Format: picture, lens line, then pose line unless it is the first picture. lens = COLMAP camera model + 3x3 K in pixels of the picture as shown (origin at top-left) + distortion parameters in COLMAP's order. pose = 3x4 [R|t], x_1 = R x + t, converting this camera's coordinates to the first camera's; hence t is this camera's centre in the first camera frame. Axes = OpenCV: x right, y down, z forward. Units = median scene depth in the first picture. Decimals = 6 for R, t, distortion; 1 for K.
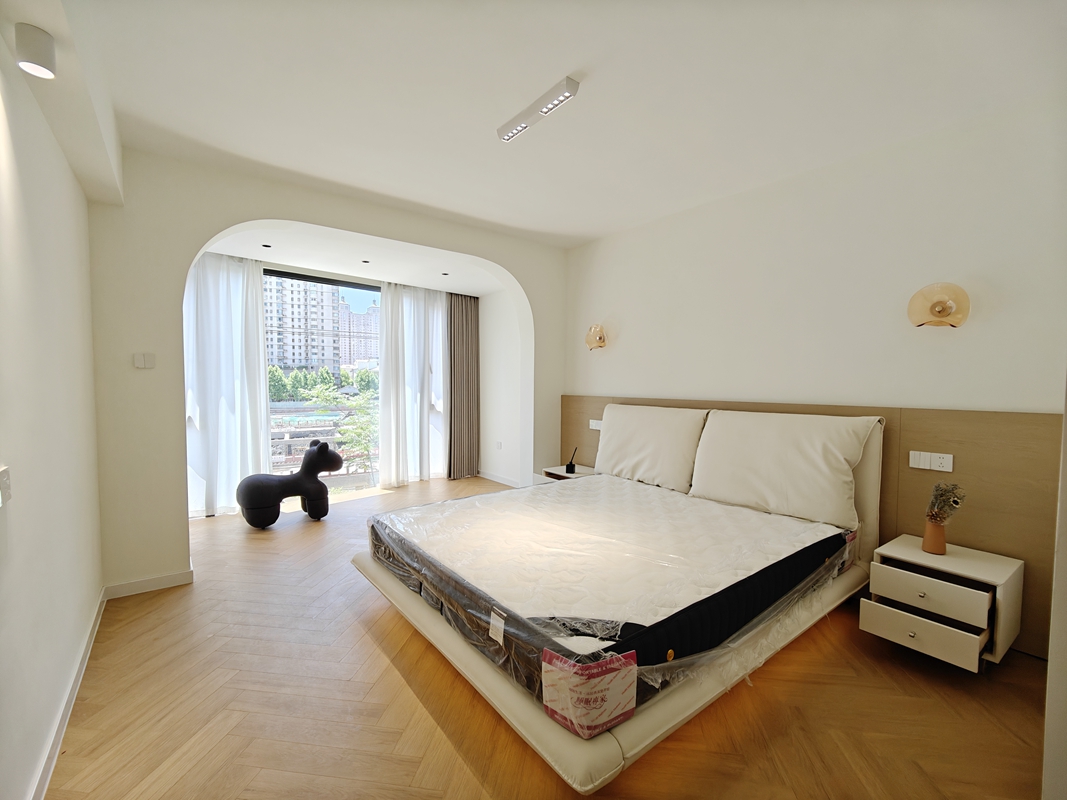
lens RADIAL K [[463.4, 0, 533.4], [0, 463.4, 400.6], [0, 0, 1]] dist [-0.010277, 0.003872]
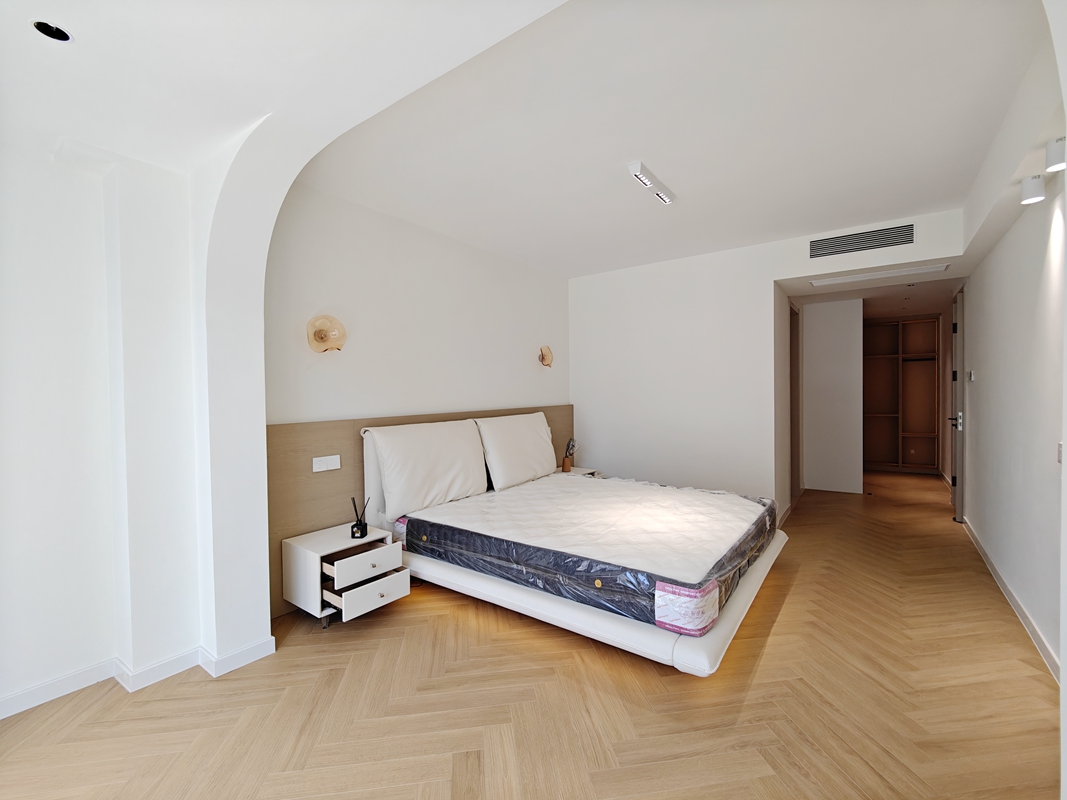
lens RADIAL K [[463.4, 0, 532.1], [0, 463.4, 394.9], [0, 0, 1]] dist [-0.010277, 0.003872]
pose [[-0.285738, -0.018099, 0.958137, -0.691062], [0.048223, 0.998283, 0.033238, -0.064224], [-0.957094, 0.055701, -0.284375, 1.043810]]
